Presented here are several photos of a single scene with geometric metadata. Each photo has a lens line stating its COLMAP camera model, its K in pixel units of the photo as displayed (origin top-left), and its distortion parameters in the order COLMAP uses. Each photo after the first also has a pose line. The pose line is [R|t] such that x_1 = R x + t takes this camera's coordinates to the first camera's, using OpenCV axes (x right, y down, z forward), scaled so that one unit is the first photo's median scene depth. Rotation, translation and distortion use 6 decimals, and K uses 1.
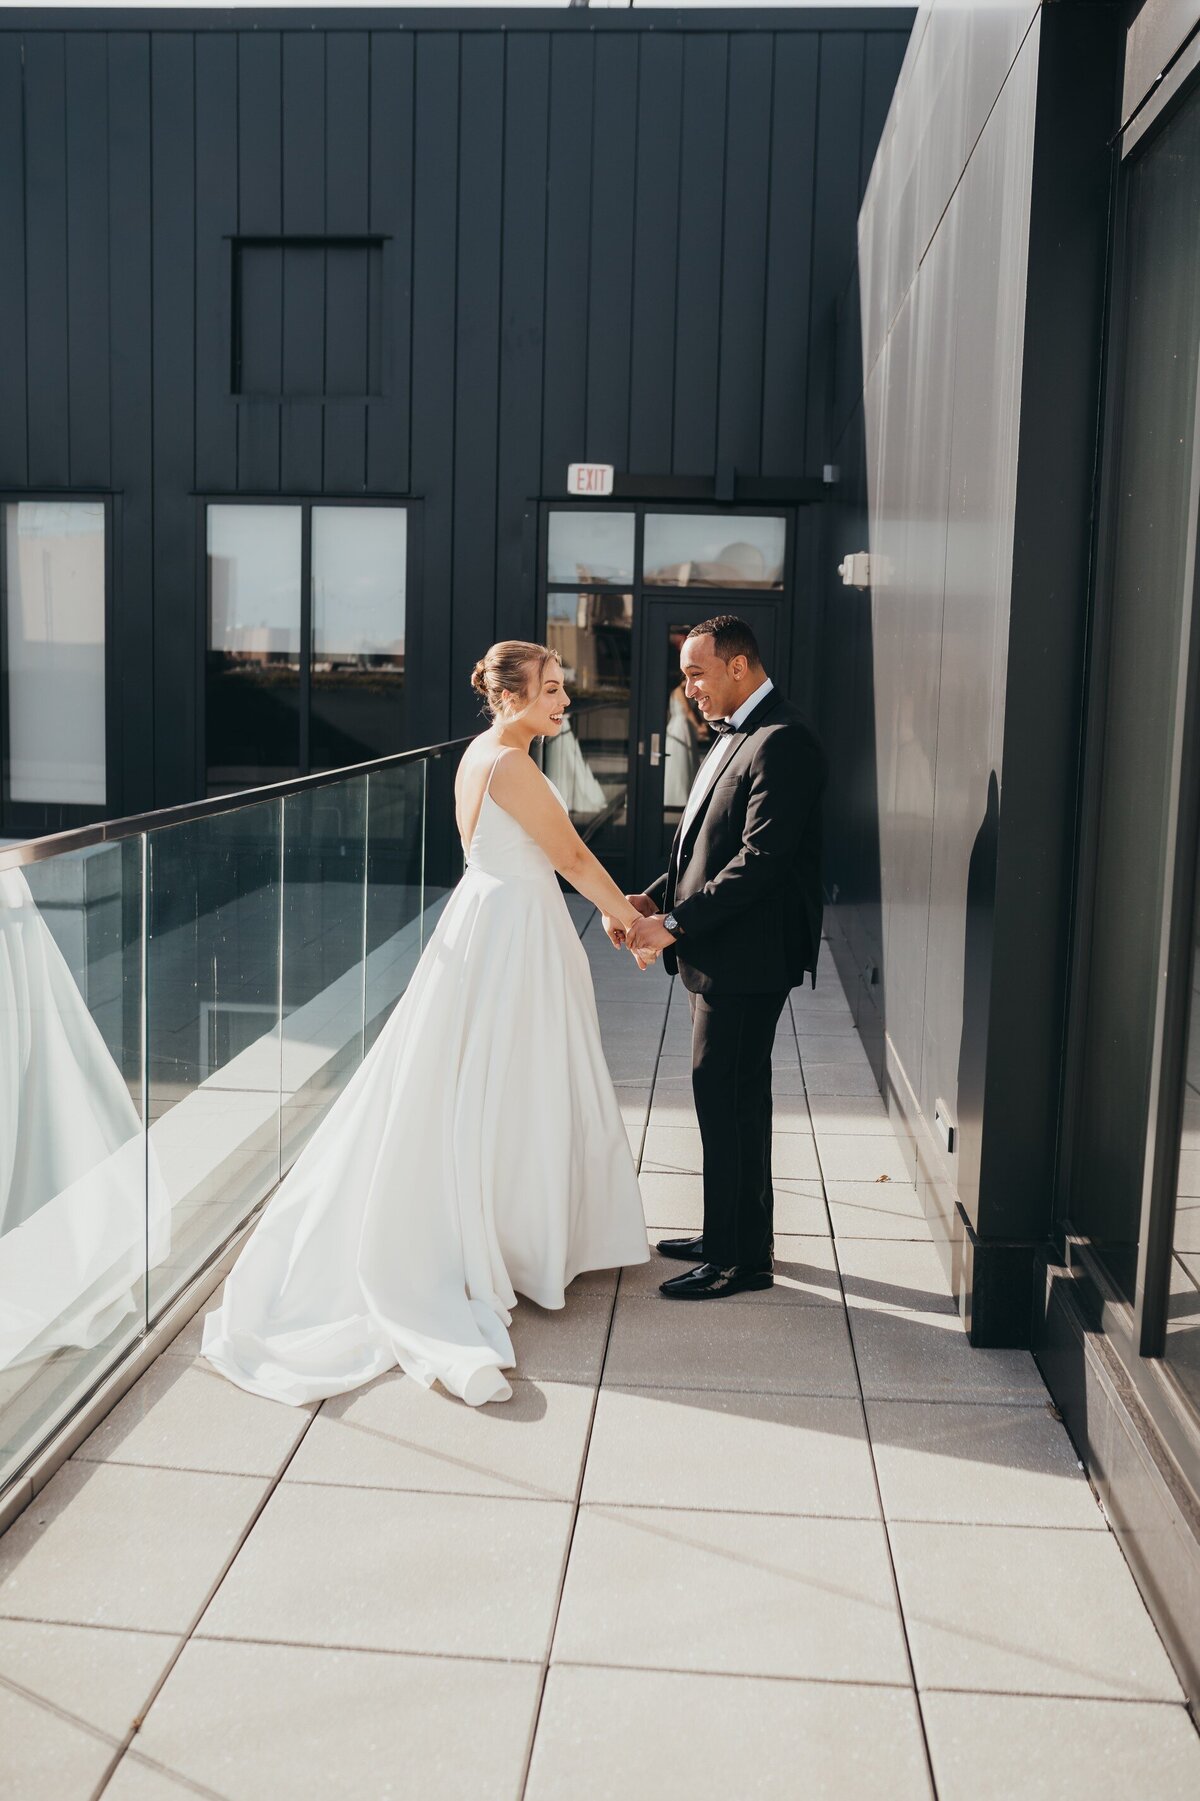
lens RADIAL K [[1772.8, 0, 571.1], [0, 1772.8, 878.2], [0, 0, 1]] dist [-0.043956, 0.000000]
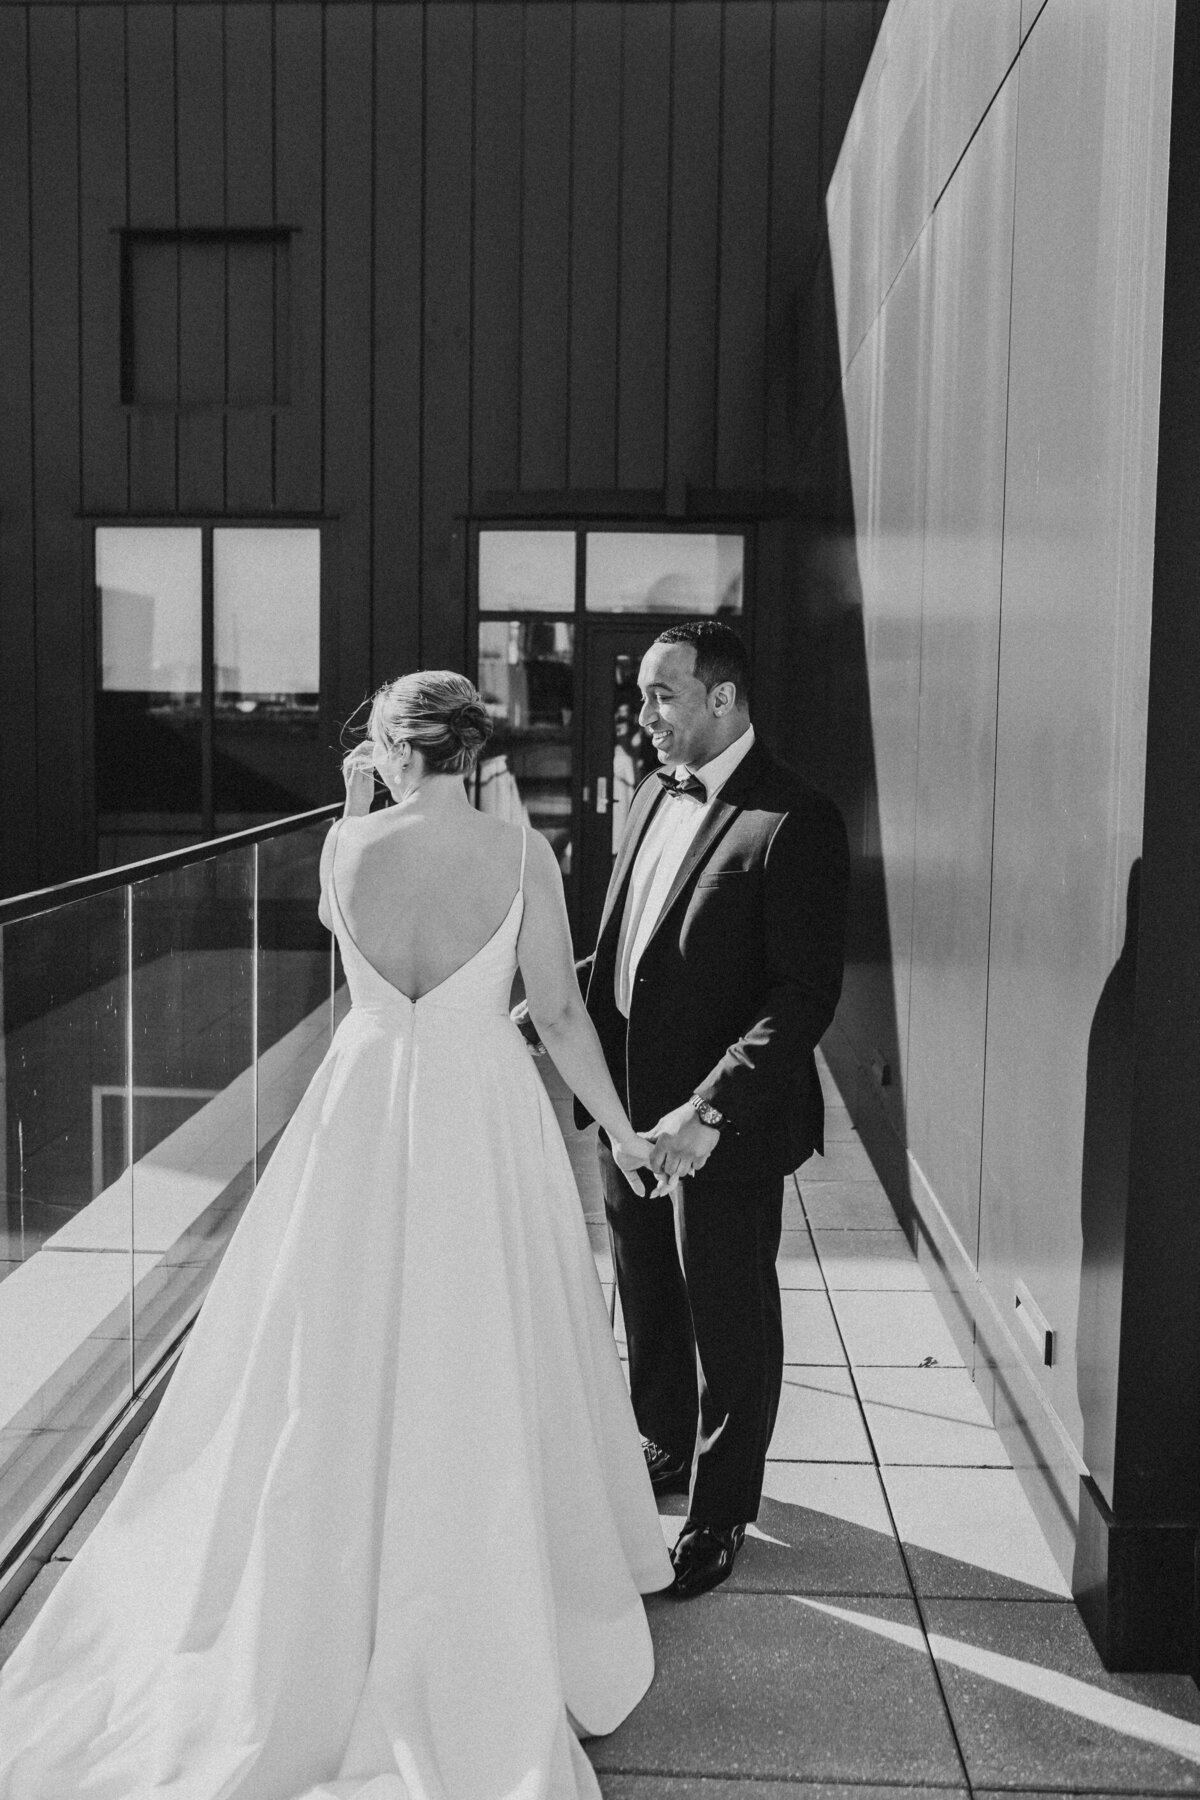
lens RADIAL K [[1771.8, 0, 565.7], [0, 1771.8, 858.3], [0, 0, 1]] dist [-0.043956, 0.000000]
pose [[0.999295, -0.014645, 0.034560, -0.002180], [0.015721, 0.999394, -0.031063, -0.013477], [-0.034084, 0.031585, 0.998920, 0.110740]]
